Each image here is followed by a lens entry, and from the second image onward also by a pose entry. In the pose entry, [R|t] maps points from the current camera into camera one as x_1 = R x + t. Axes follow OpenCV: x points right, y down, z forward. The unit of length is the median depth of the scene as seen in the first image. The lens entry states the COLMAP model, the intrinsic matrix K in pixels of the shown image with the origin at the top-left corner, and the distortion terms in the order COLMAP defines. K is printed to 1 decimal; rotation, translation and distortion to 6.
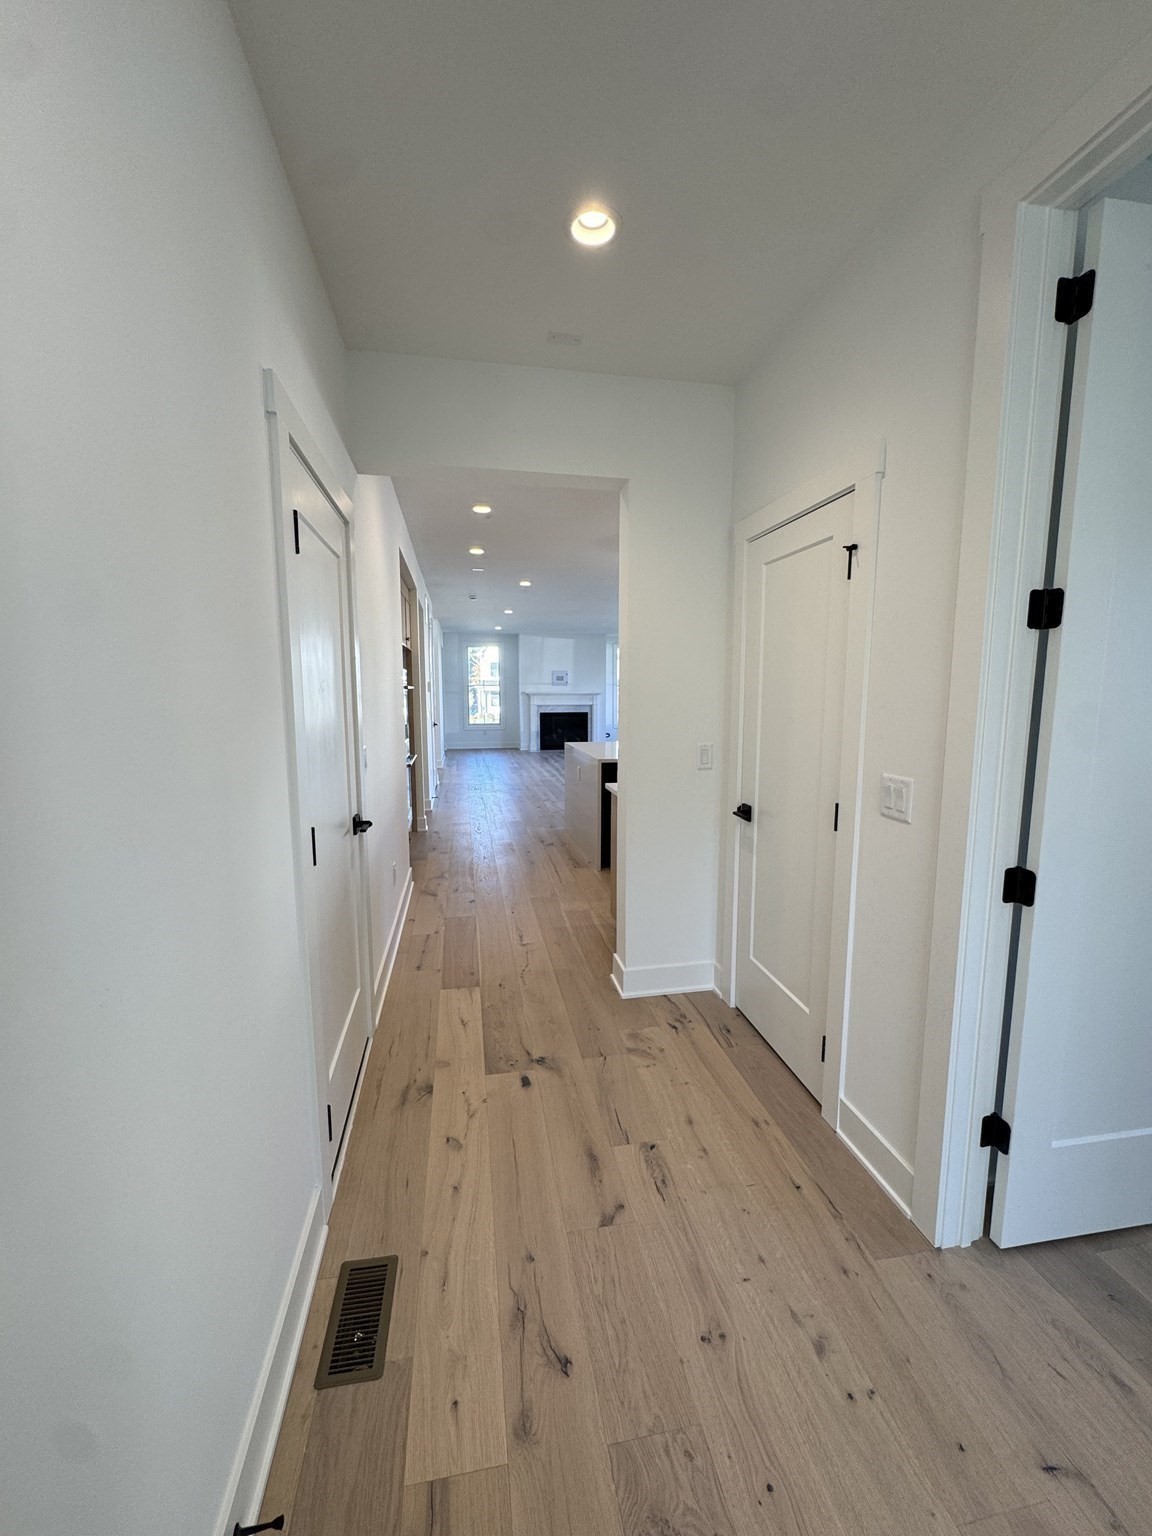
lens RADIAL K [[611.4, 0, 581.9], [0, 611.4, 768.2], [0, 0, 1]] dist [-0.005054, 0.000619]
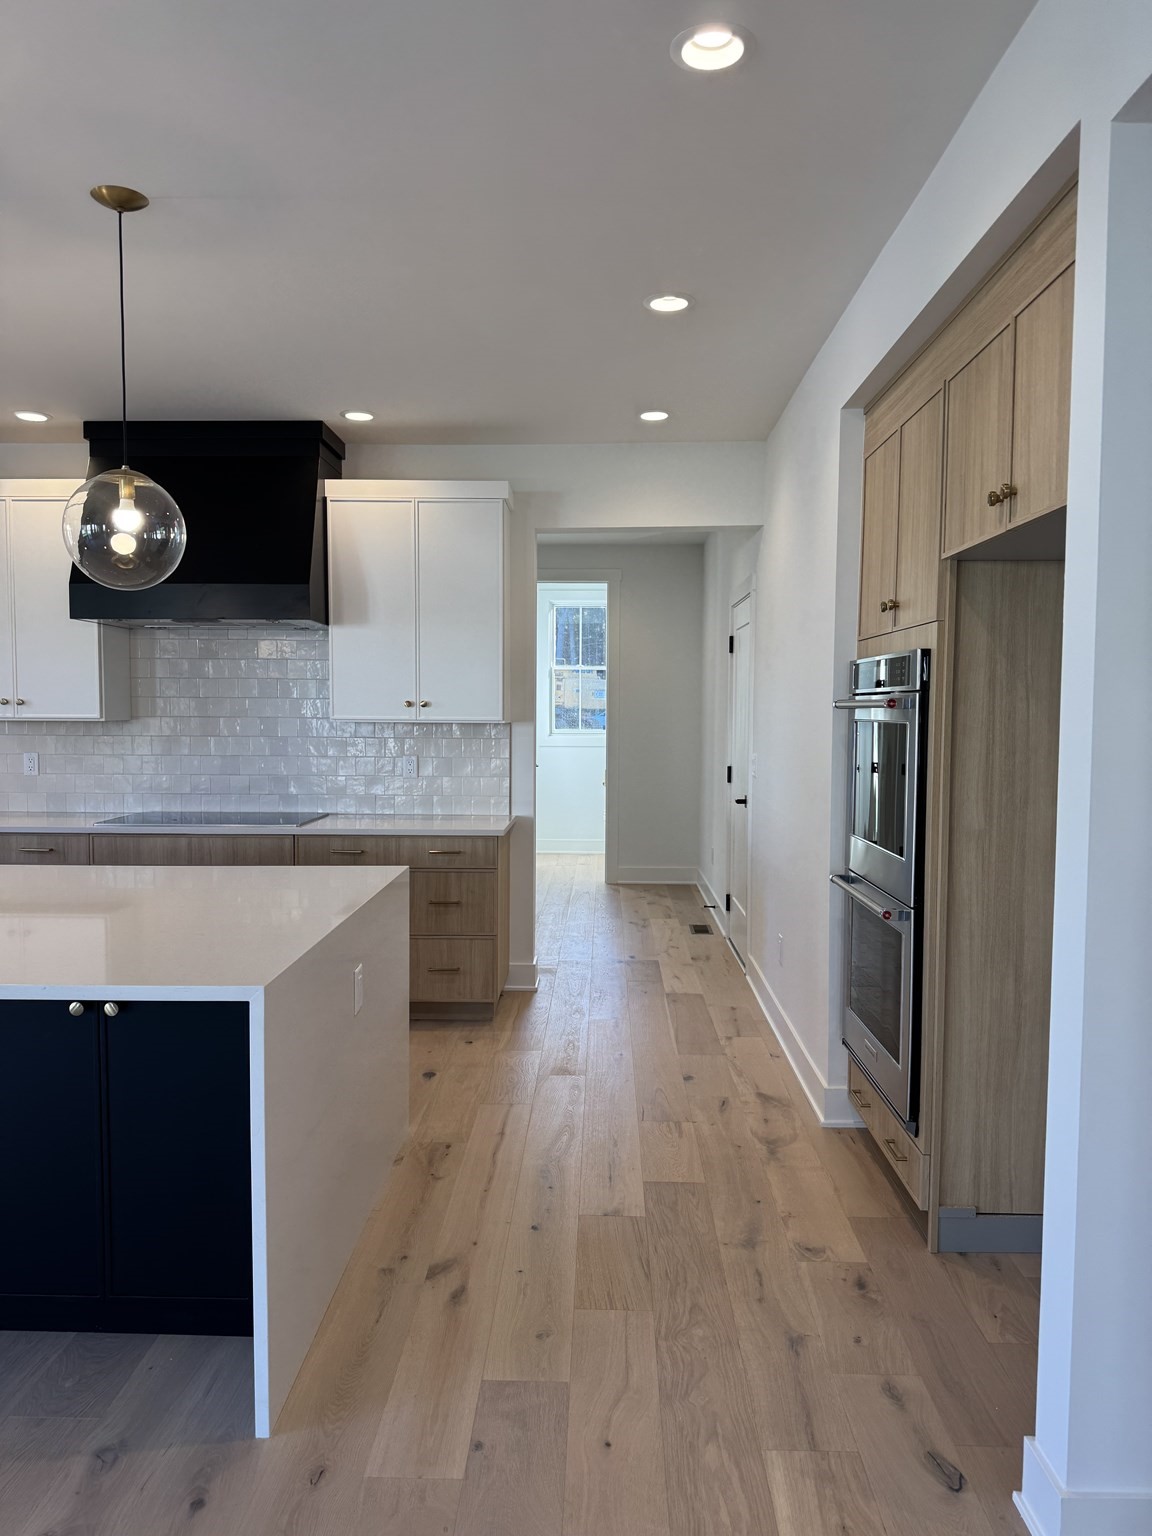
lens RADIAL K [[1081.0, 0, 567.9], [0, 1081.0, 772.5], [0, 0, 1]] dist [0.042919, -0.048855]
pose [[-0.974468, -0.018672, 0.223748, -0.083520], [0.023620, 0.982482, 0.184856, -0.071930], [-0.223280, 0.185421, -0.956956, 0.556361]]
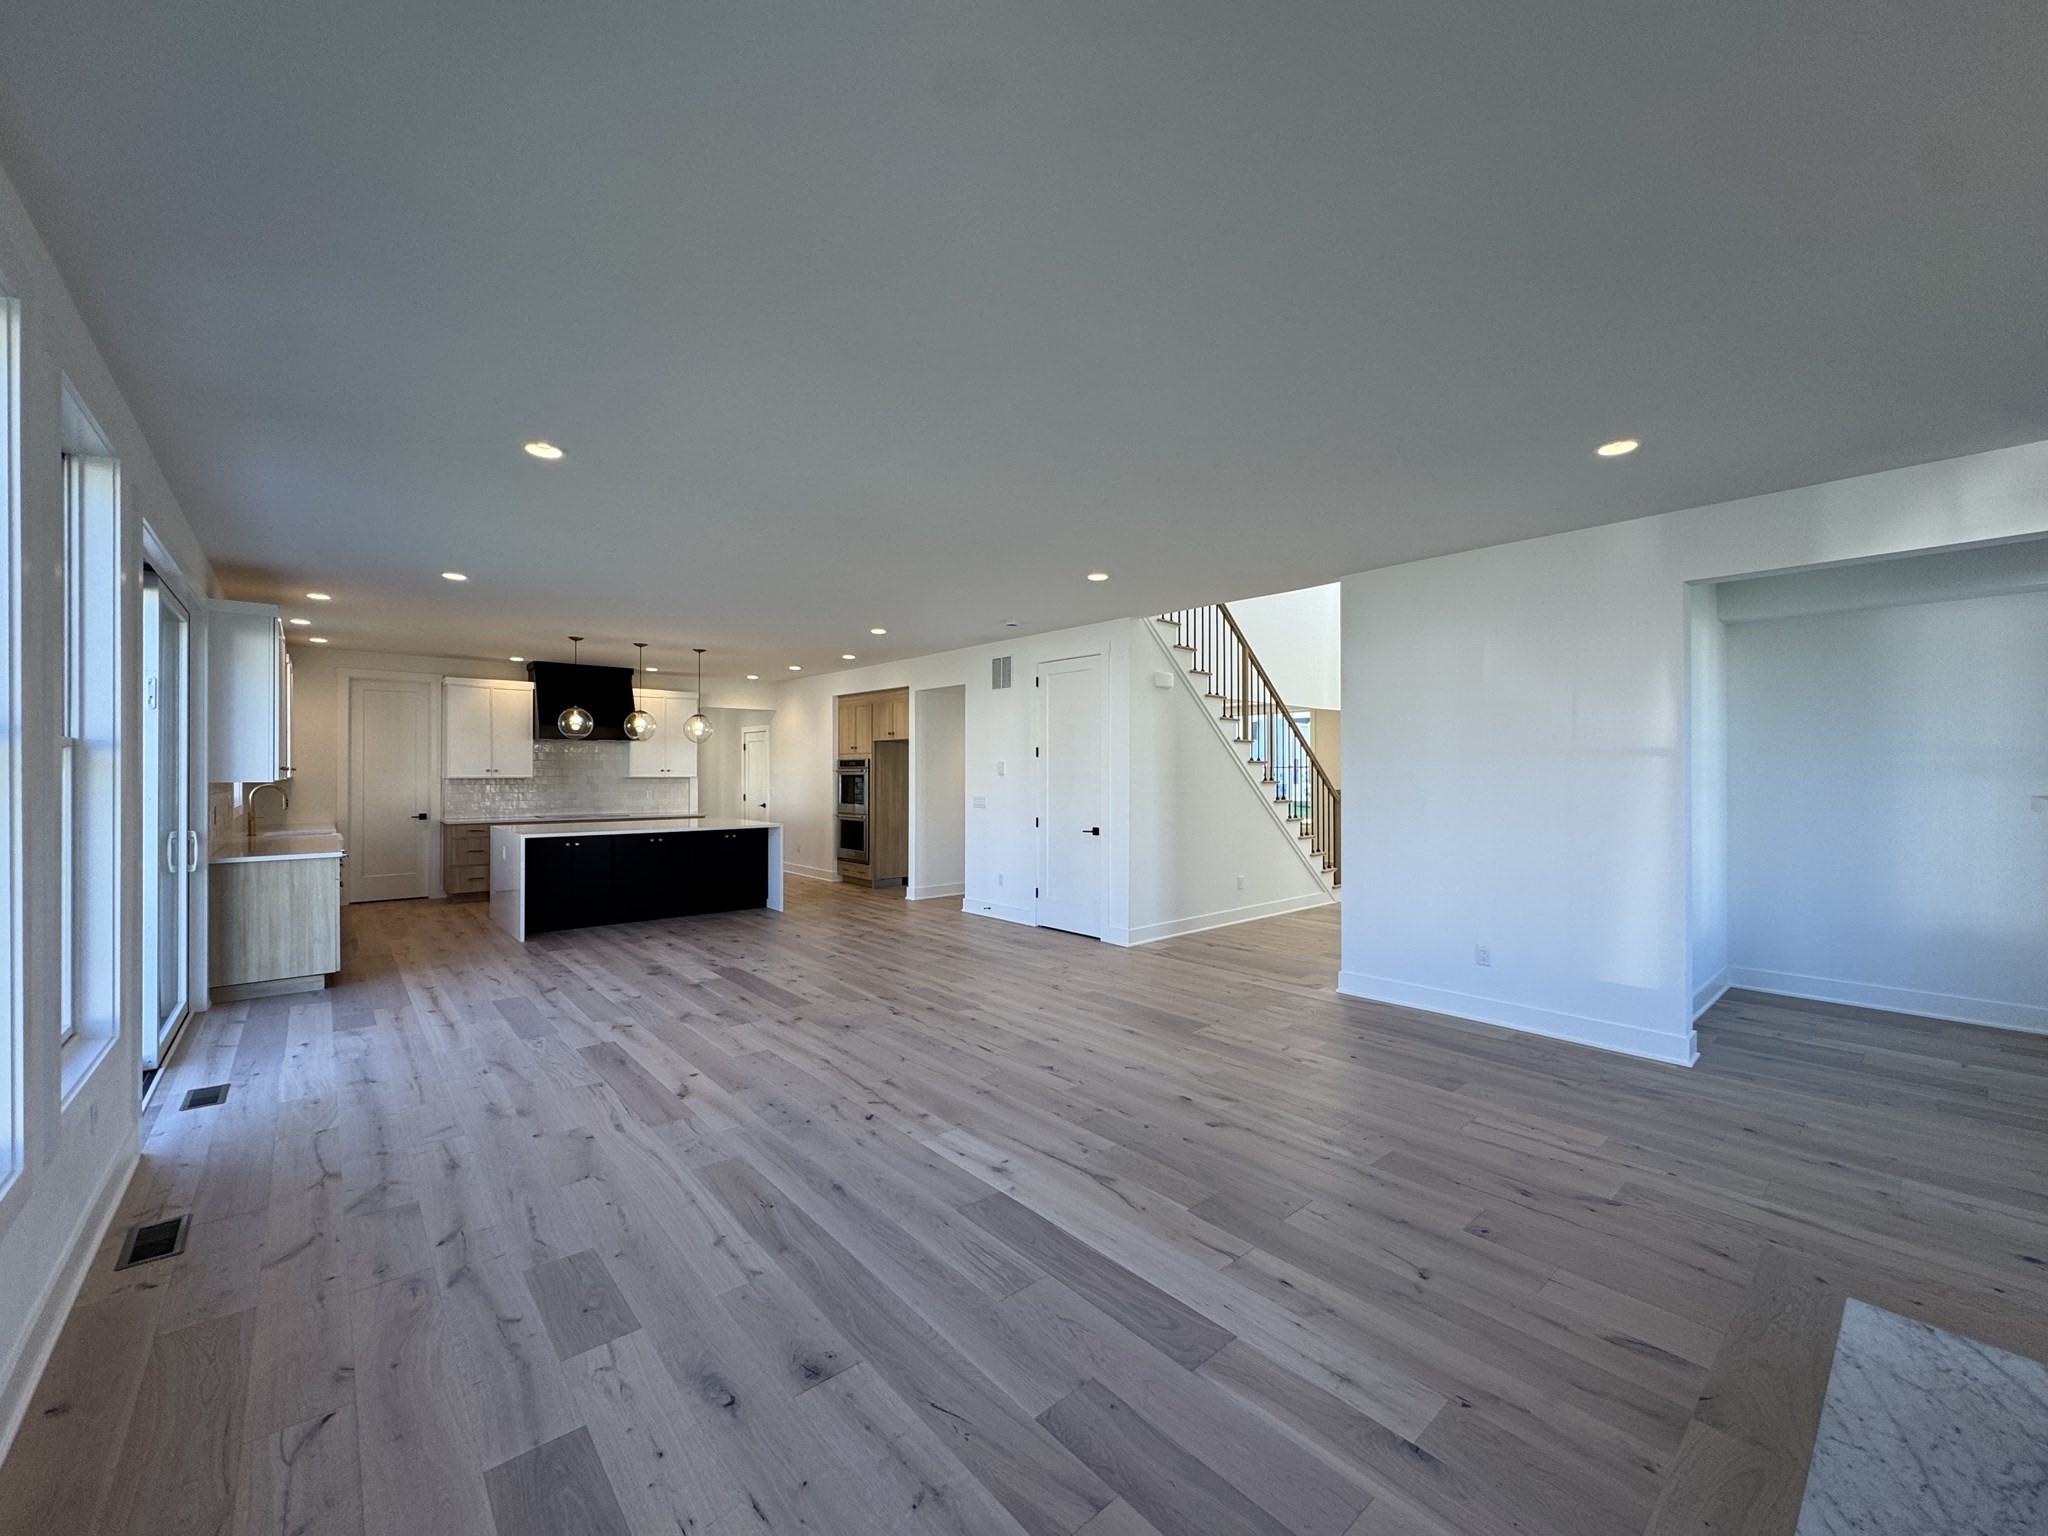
lens RADIAL K [[815.2, 0, 1022.8], [0, 815.2, 767.9], [0, 0, 1]] dist [-0.005054, 0.000619]
pose [[-0.860235, -0.002205, -0.509892, 0.134373], [-0.066125, 0.992029, 0.107270, -0.130392], [0.505591, 0.125994, -0.853524, 1.000169]]
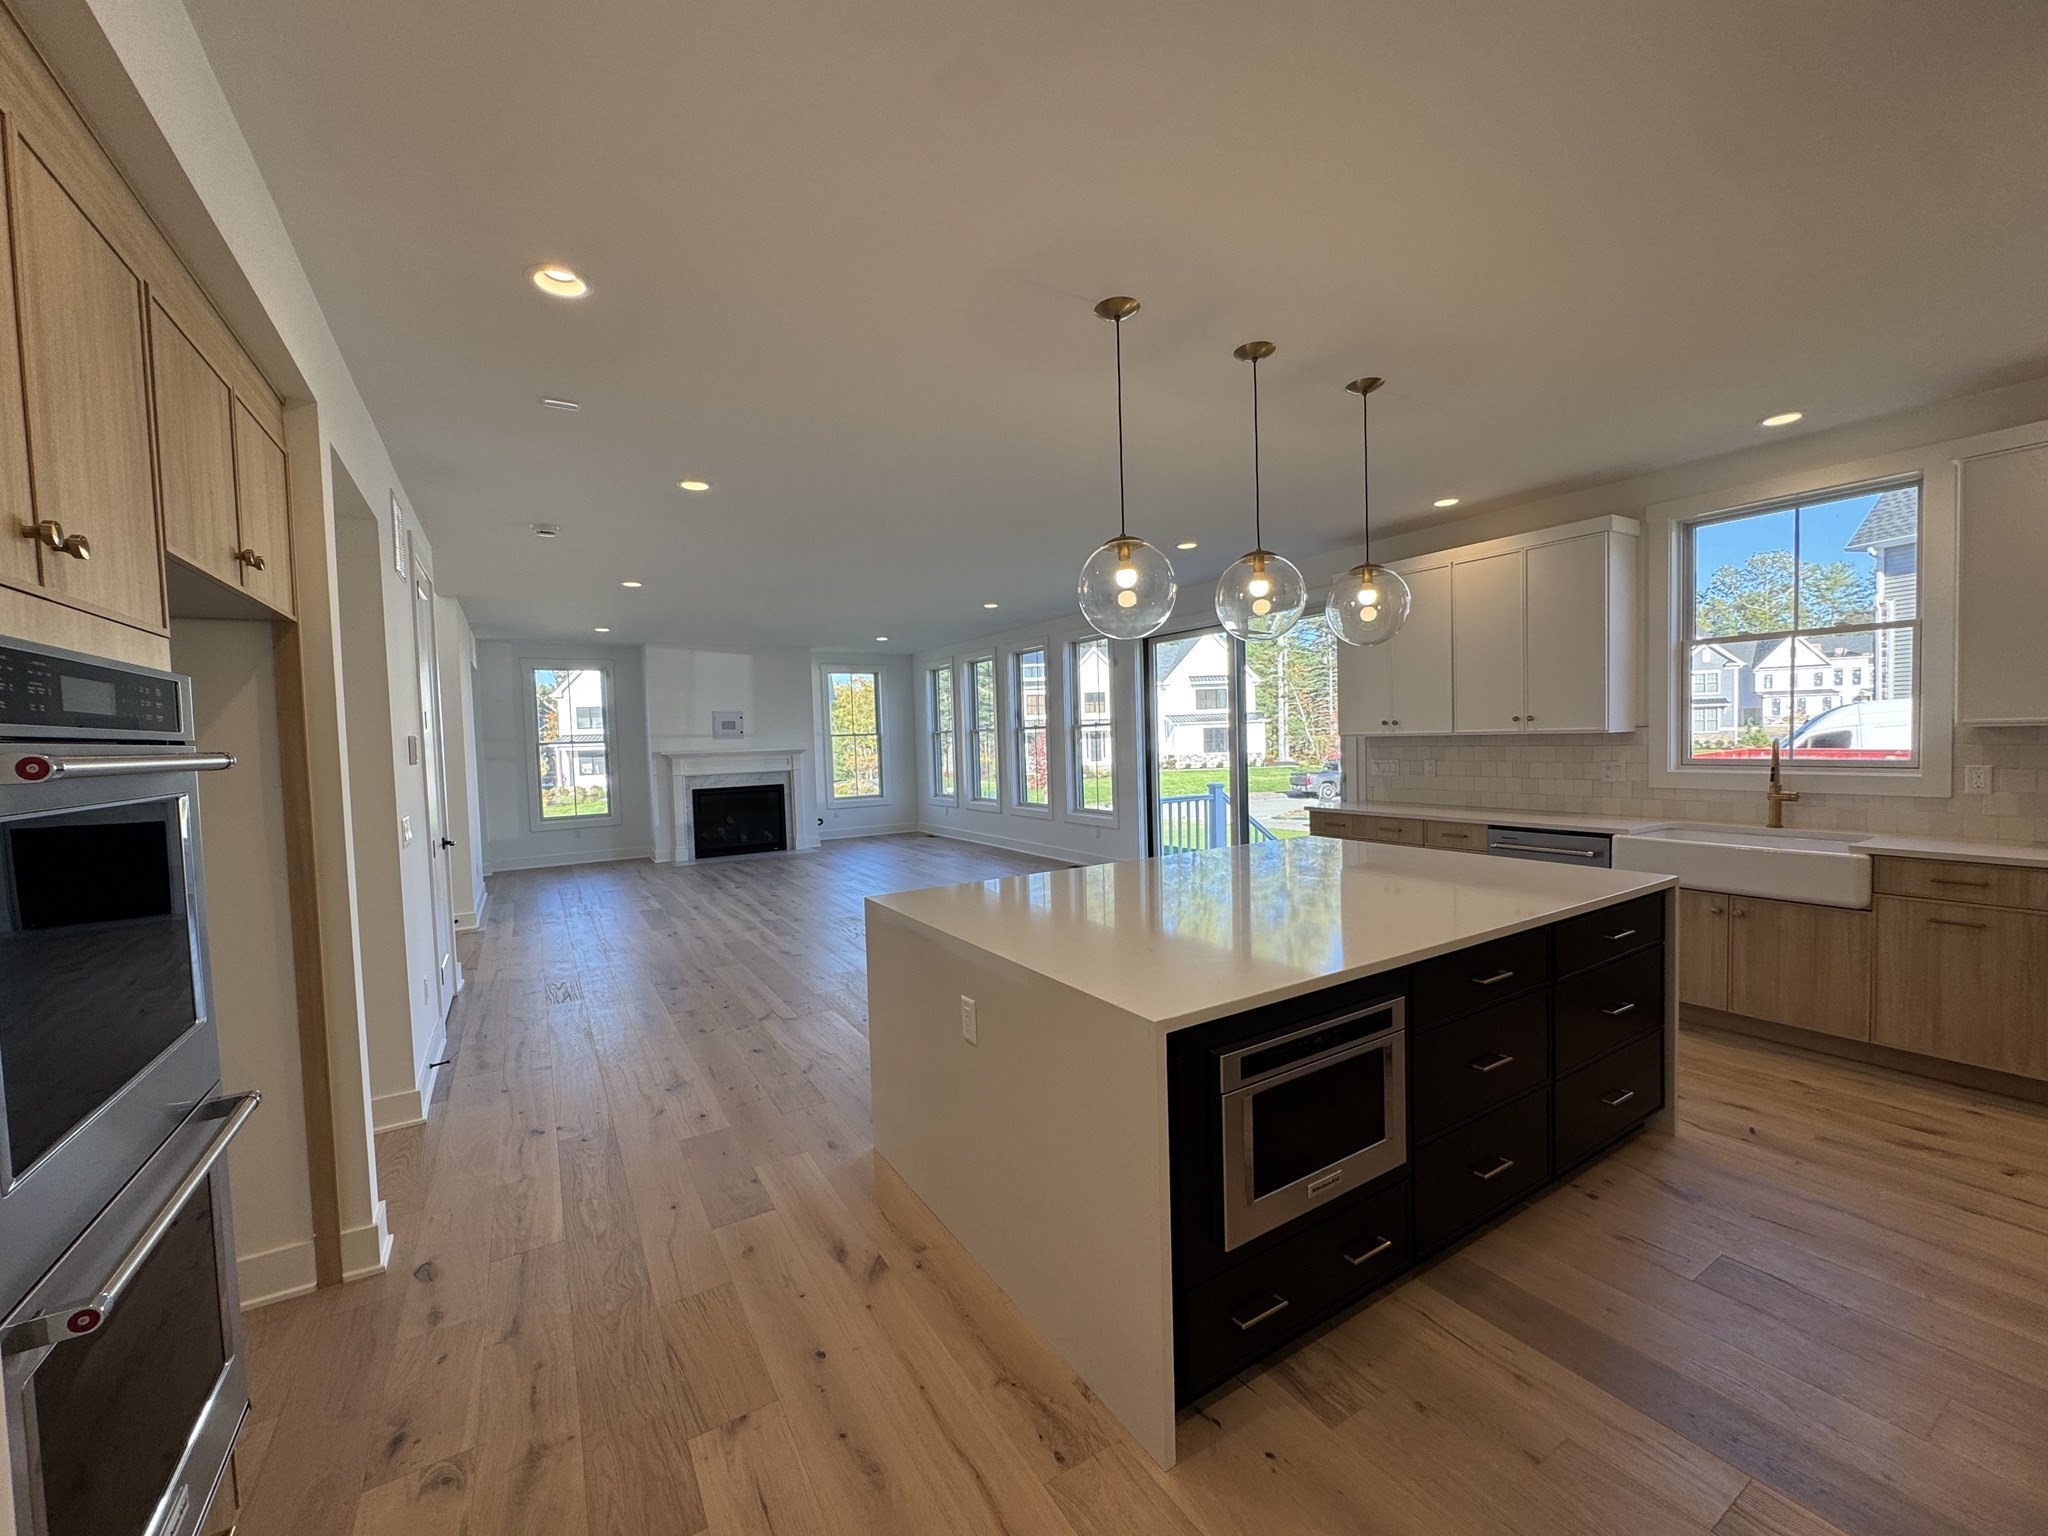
lens RADIAL K [[815.2, 0, 1021.8], [0, 815.2, 770.9], [0, 0, 1]] dist [-0.005054, 0.000619]
pose [[0.937560, -0.045184, 0.344877, -0.043450], [0.075894, 0.994211, -0.076063, -0.030831], [-0.339443, 0.097487, 0.935561, 0.232093]]
